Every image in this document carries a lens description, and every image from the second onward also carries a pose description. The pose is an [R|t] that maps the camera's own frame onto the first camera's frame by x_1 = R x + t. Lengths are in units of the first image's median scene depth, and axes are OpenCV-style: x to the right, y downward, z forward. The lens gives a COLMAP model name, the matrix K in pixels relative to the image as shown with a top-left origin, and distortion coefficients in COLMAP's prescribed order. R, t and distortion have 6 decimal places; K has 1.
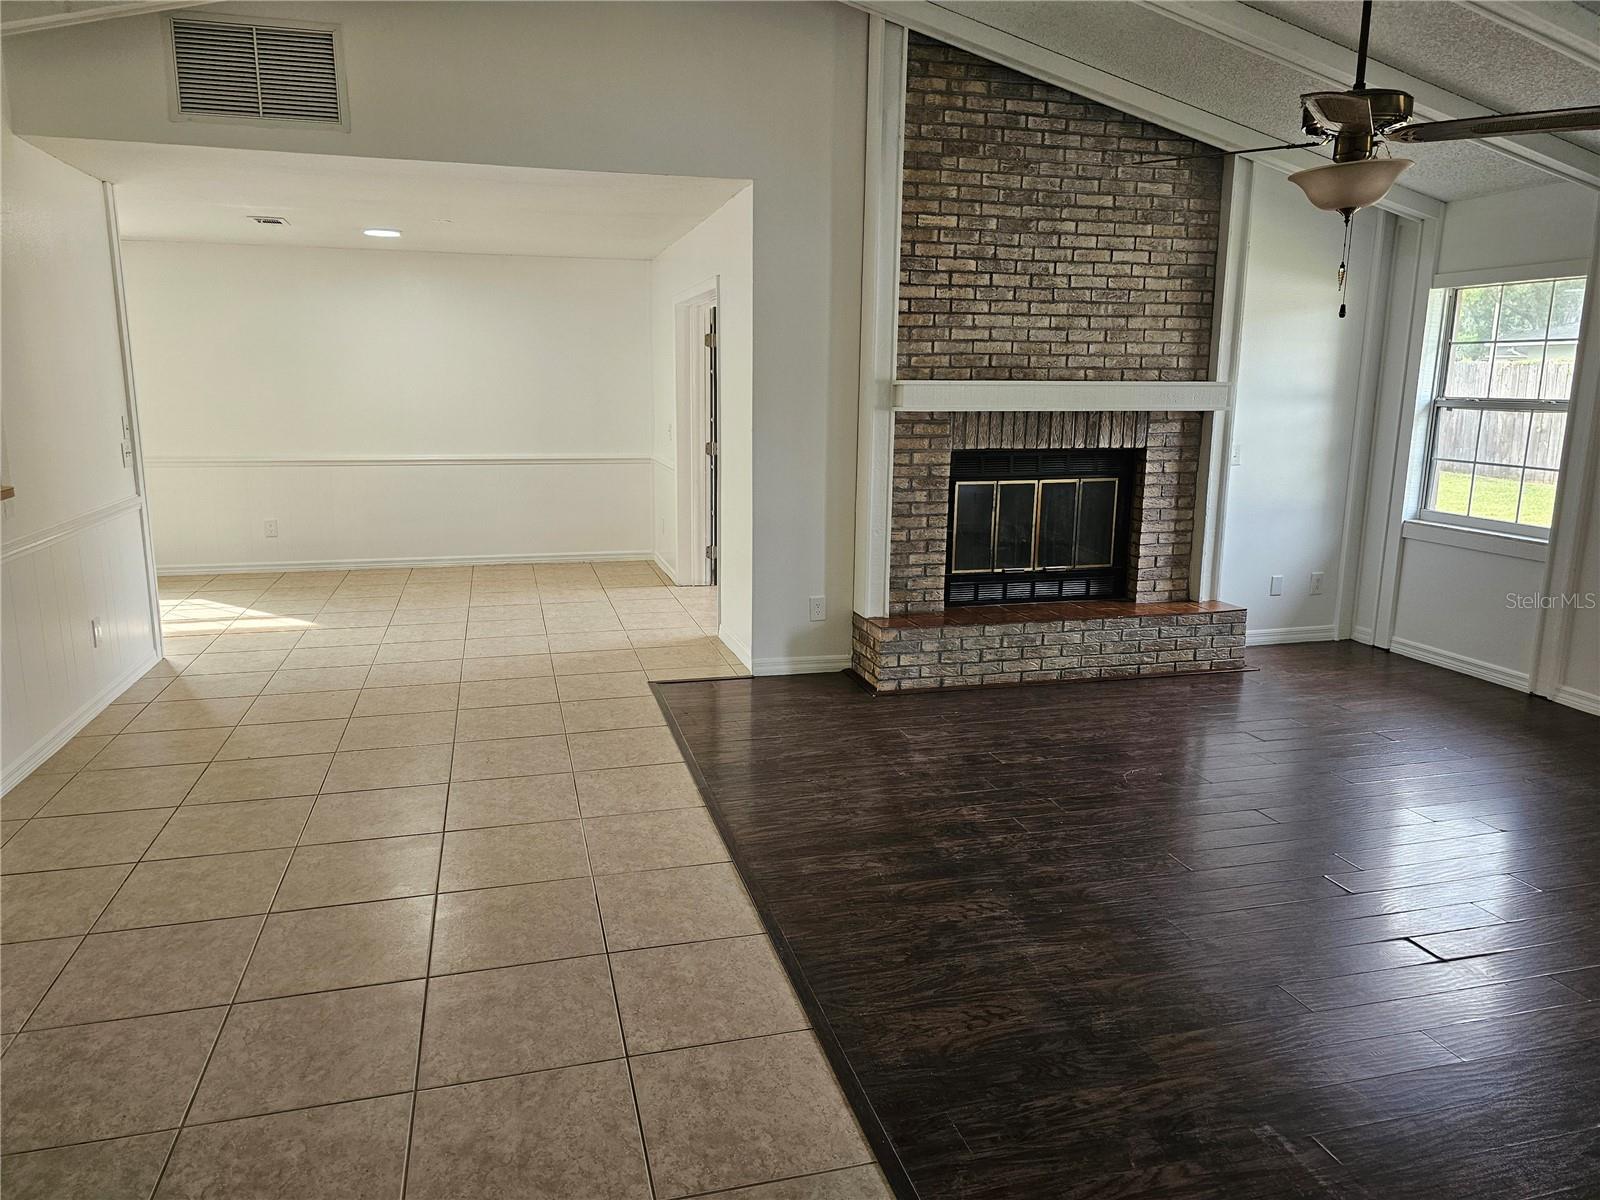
lens RADIAL K [[1068.2, 0, 771.1], [0, 1068.2, 586.0], [0, 0, 1]] dist [0.055531, -0.051533]
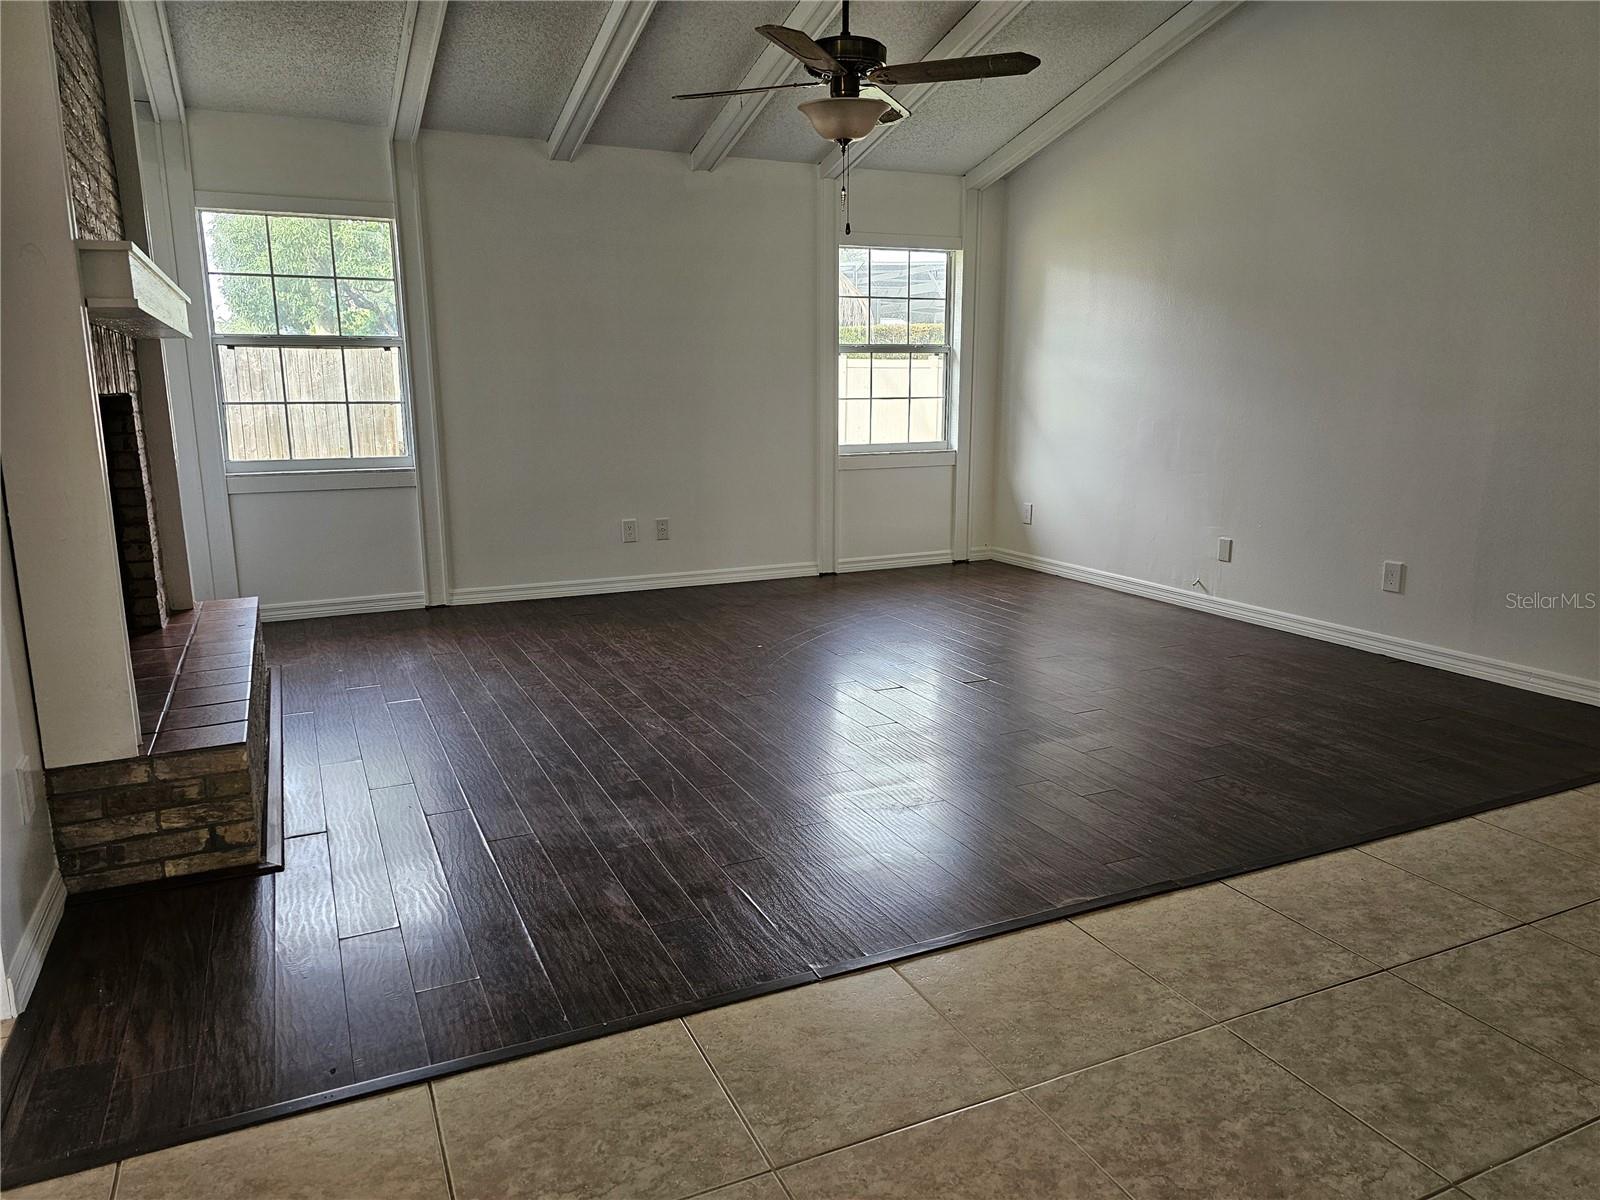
lens RADIAL K [[1068.2, 0, 794.2], [0, 1068.2, 602.2], [0, 0, 1]] dist [0.055531, -0.051533]
pose [[-0.180437, -0.204612, 0.962069, -0.416849], [0.192594, 0.951839, 0.238558, -0.094347], [-0.964546, 0.228334, -0.132340, 0.789524]]
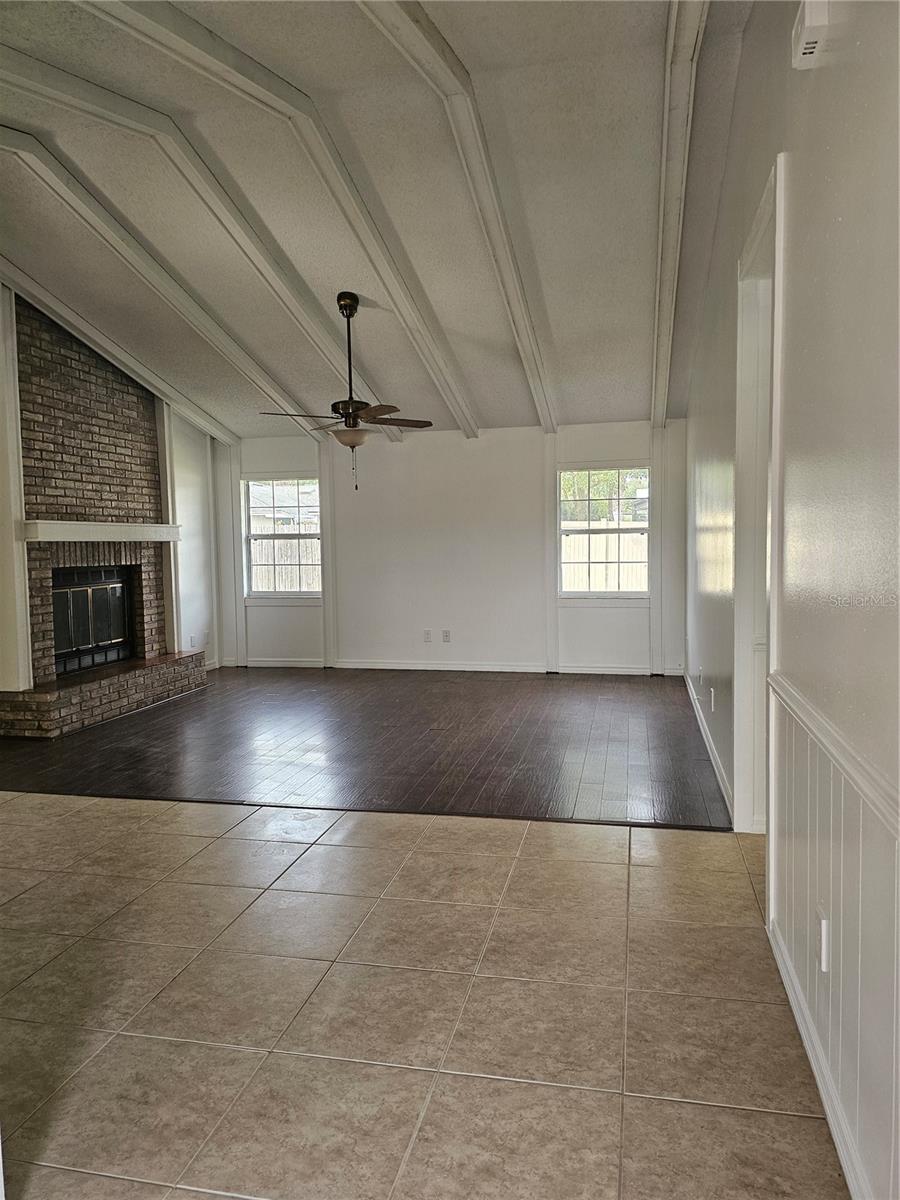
lens RADIAL K [[801.2, 0, 463.9], [0, 801.2, 592.7], [0, 0, 1]] dist [0.055531, -0.051533]
pose [[0.444479, -0.073048, 0.892806, -0.592692], [0.189884, 0.981704, -0.014212, 0.029688], [-0.875433, 0.175846, 0.450217, 0.012220]]
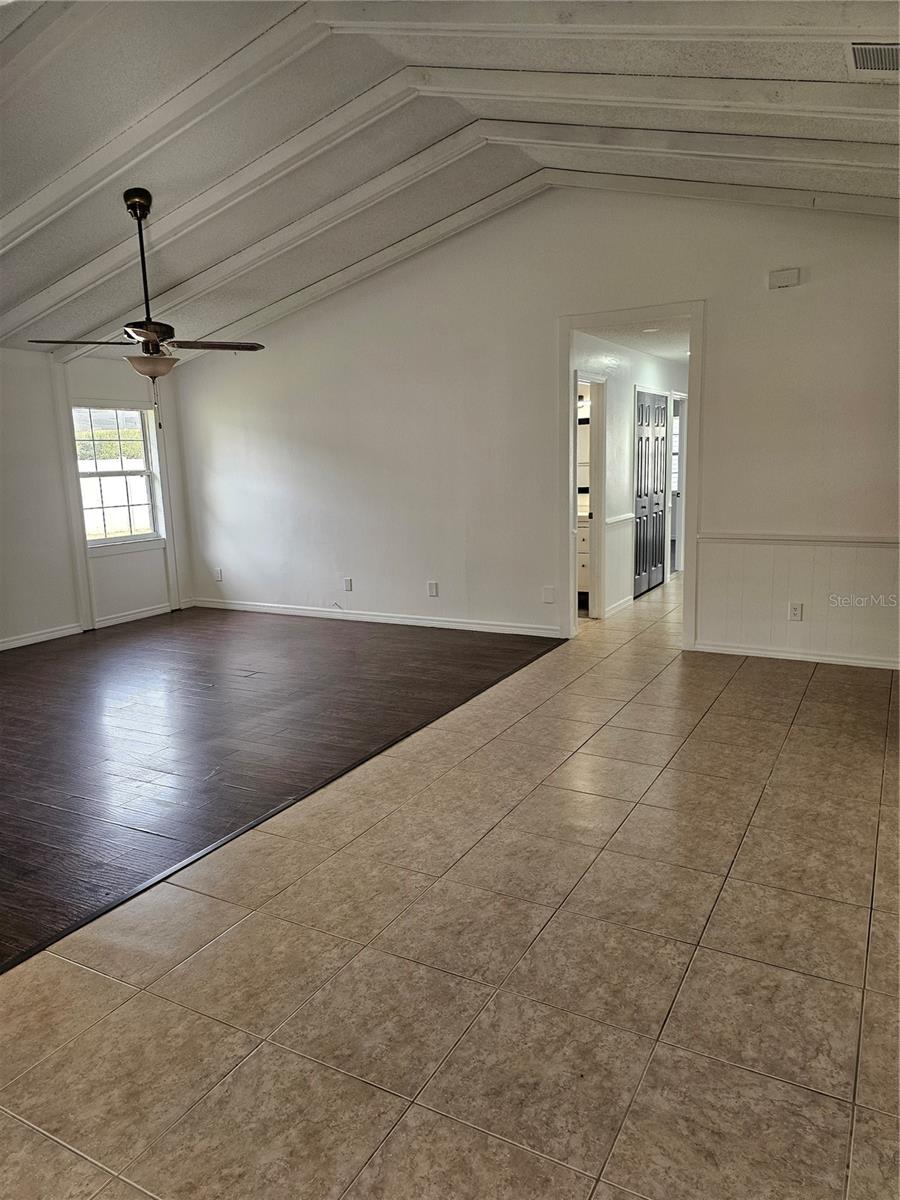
lens RADIAL K [[801.2, 0, 462.6], [0, 801.2, 610.9], [0, 0, 1]] dist [0.055531, -0.051533]
pose [[-0.733430, -0.118845, 0.669296, -0.590313], [0.152425, 0.930774, 0.332306, -0.210987], [-0.662456, 0.345740, -0.664542, 1.064781]]
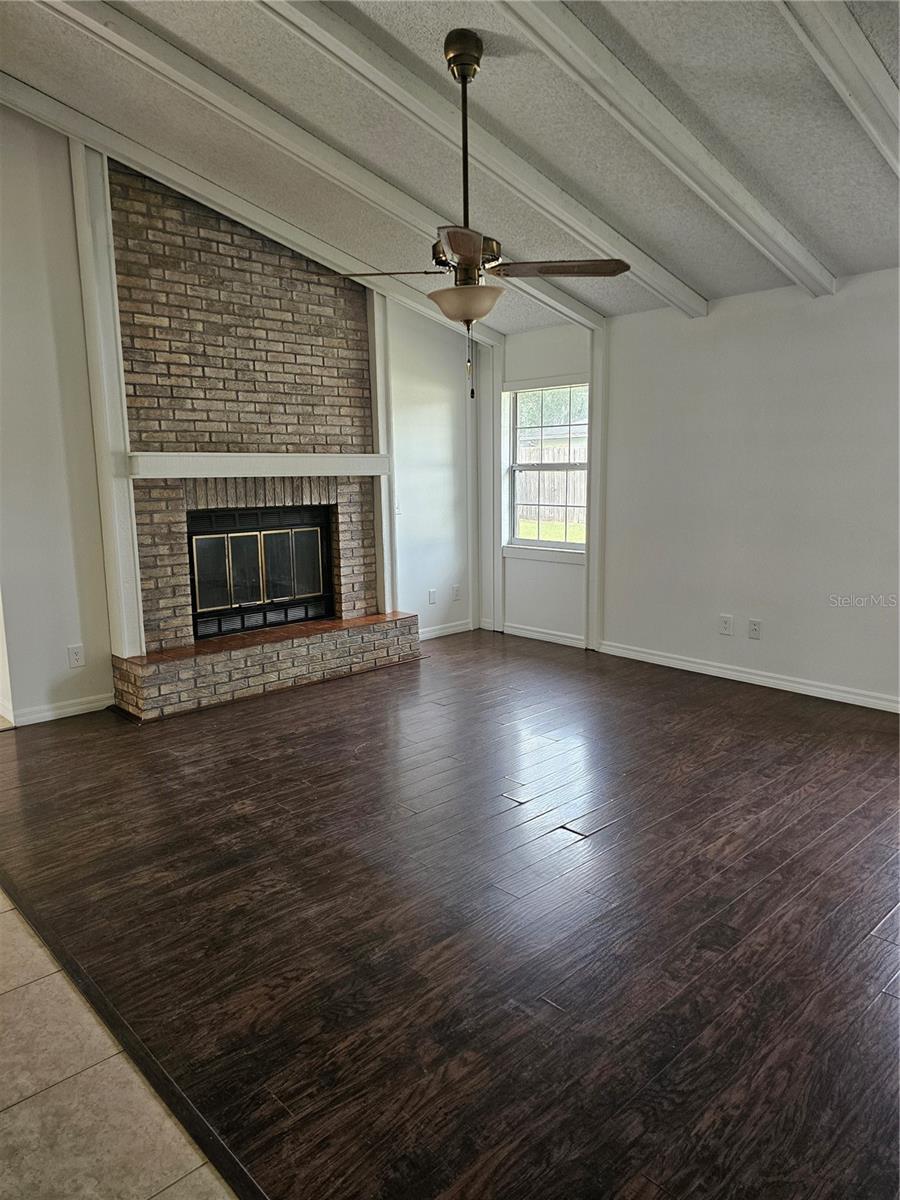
lens RADIAL K [[801.2, 0, 462.5], [0, 801.2, 592.2], [0, 0, 1]] dist [0.055531, -0.051533]
pose [[0.871959, -0.095192, 0.480235, -0.005442], [0.111799, 0.993713, -0.006020, 0.005092], [-0.476642, 0.058939, 0.877119, 0.061637]]
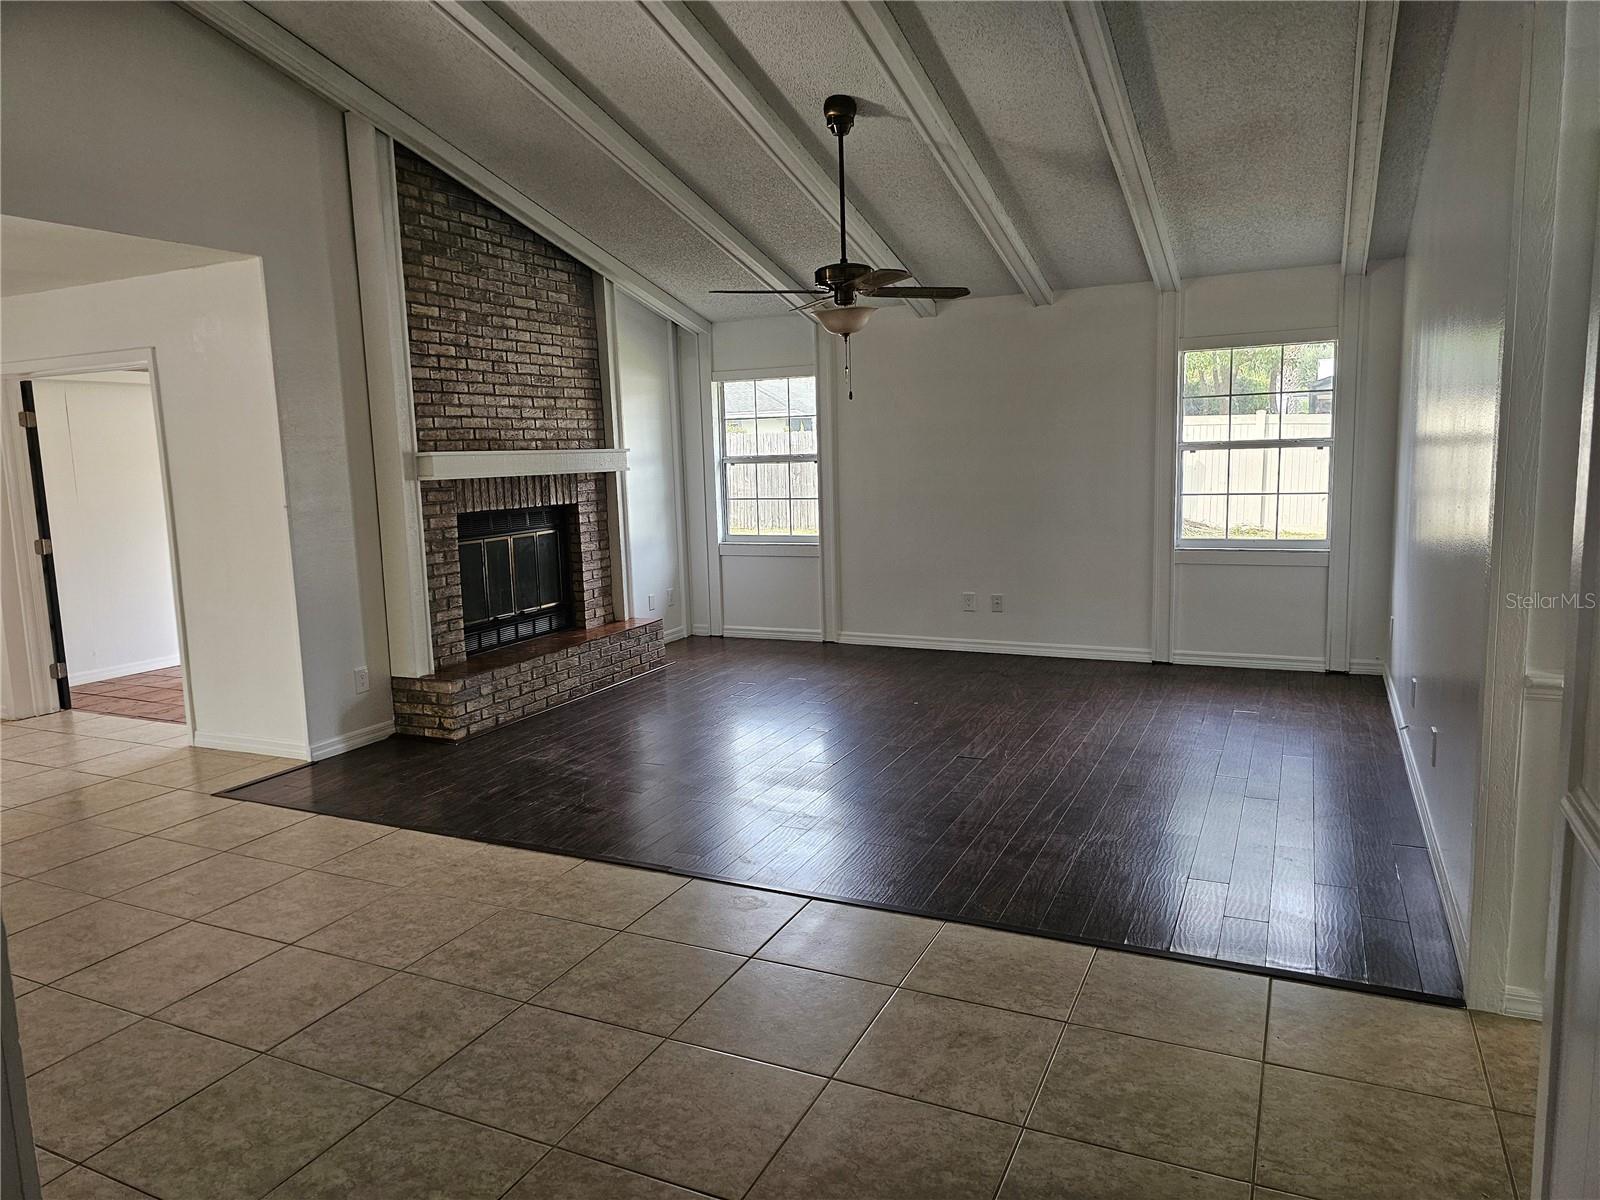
lens RADIAL K [[1068.2, 0, 785.2], [0, 1068.2, 592.5], [0, 0, 1]] dist [0.055531, -0.051533]
pose [[0.646144, -0.130697, 0.751942, -0.470978], [0.182077, 0.983178, 0.014430, -0.001945], [-0.741179, 0.127588, 0.659072, 0.030208]]
